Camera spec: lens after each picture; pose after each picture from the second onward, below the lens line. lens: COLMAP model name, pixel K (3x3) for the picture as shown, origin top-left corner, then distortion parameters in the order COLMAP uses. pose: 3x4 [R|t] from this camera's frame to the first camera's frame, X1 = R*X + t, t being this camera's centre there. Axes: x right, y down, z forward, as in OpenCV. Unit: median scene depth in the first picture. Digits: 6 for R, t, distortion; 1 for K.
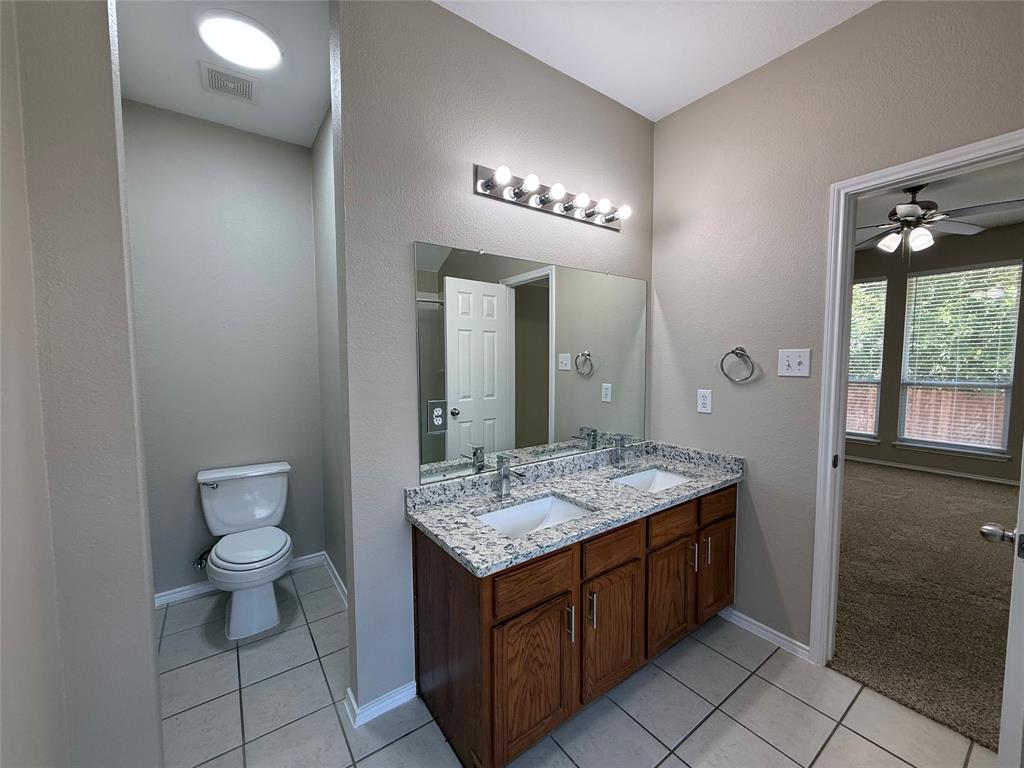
lens RADIAL K [[407.2, 0, 511.5], [0, 407.2, 386.4], [0, 0, 1]] dist [-0.000245, 0.000087]
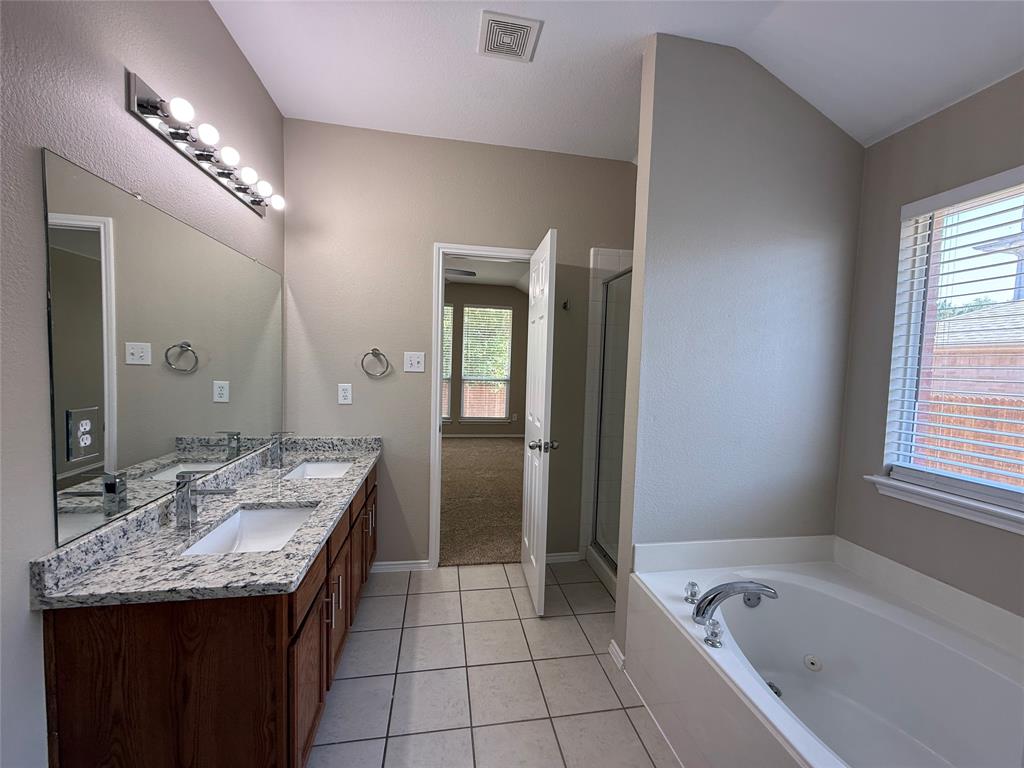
lens RADIAL K [[407.2, 0, 511.5], [0, 407.2, 386.4], [0, 0, 1]] dist [-0.000245, 0.000087]
pose [[0.434767, -0.031445, 0.899994, -0.434884], [0.026969, 0.999397, 0.021890, 0.003513], [-0.900139, 0.014755, 0.435352, 0.103994]]
